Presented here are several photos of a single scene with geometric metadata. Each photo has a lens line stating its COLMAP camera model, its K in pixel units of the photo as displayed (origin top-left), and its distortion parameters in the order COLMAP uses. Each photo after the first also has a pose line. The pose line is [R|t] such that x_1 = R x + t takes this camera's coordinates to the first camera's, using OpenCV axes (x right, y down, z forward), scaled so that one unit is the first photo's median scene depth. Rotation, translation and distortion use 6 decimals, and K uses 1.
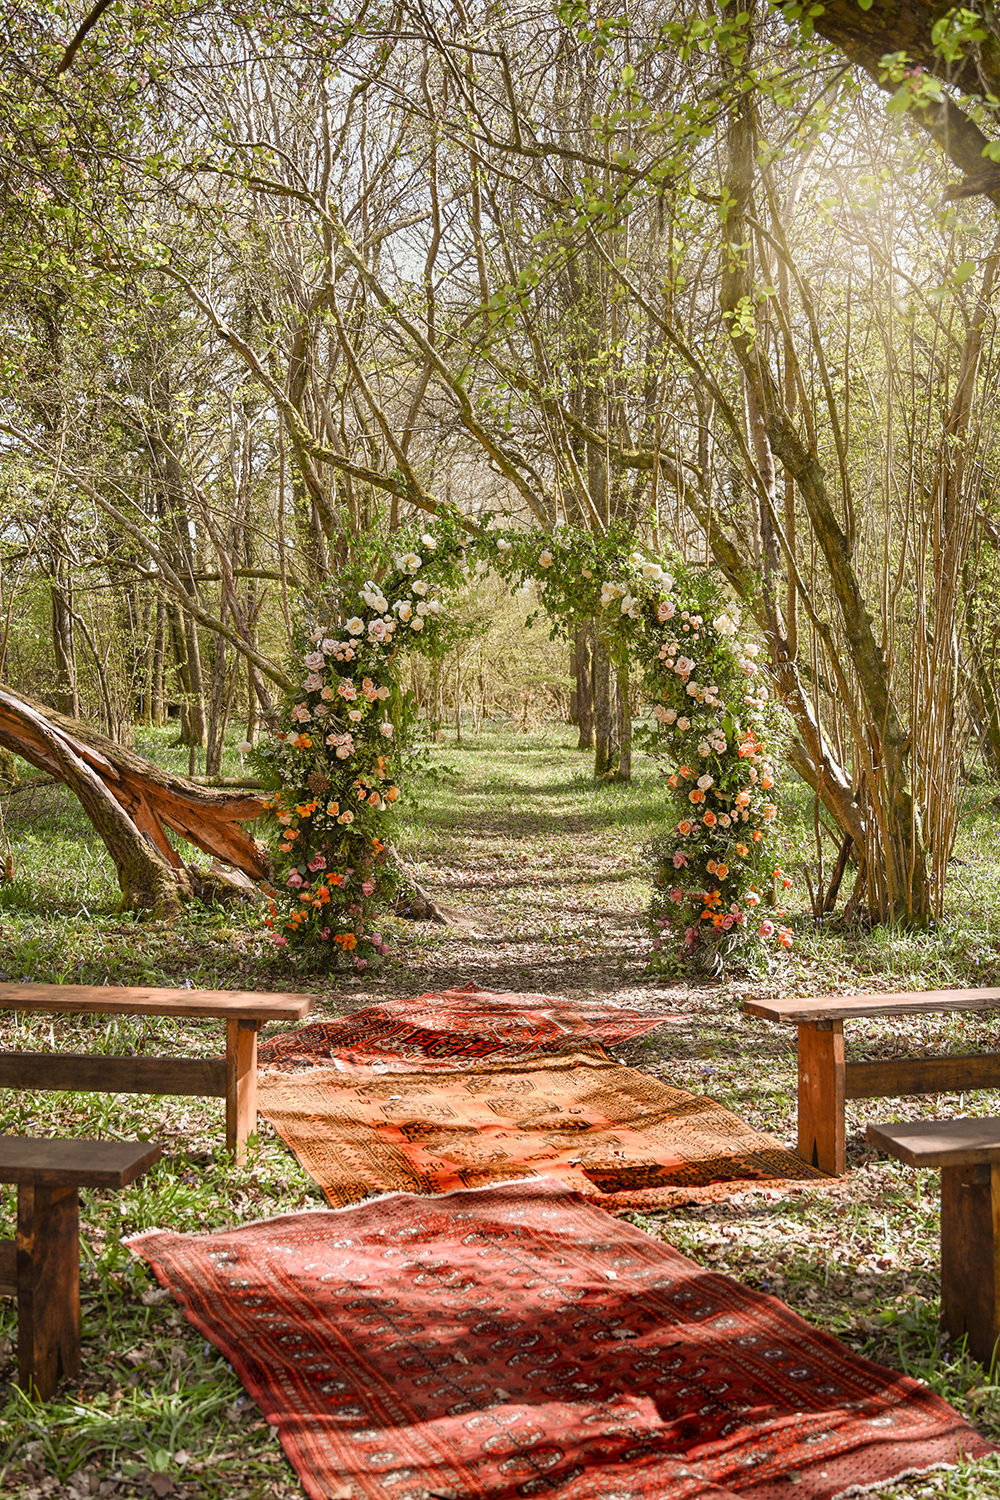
lens RADIAL K [[1494.0, 0, 494.6], [0, 1494.0, 759.7], [0, 0, 1]] dist [-0.011165, 0.000000]
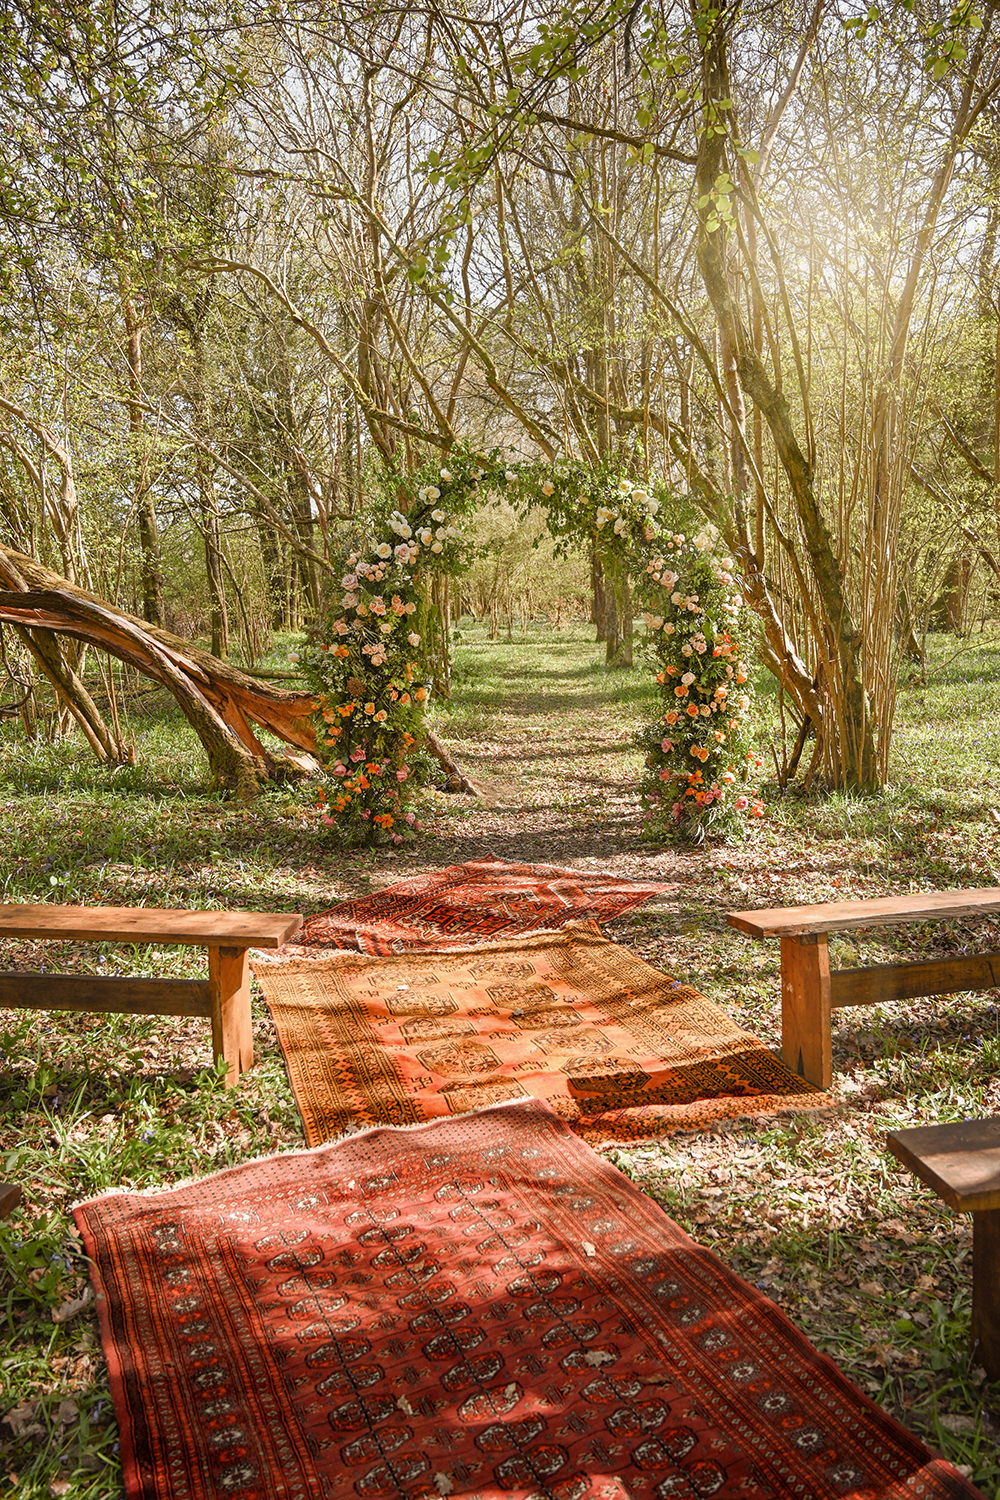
lens RADIAL K [[1063.0, 0, 510.8], [0, 1063.0, 736.9], [0, 0, 1]] dist [0.001265, 0.003315]
pose [[0.999431, -0.020462, -0.026801, 0.023897], [0.022573, 0.996461, 0.080971, -0.009878], [0.025049, -0.081530, 0.996356, 0.165308]]
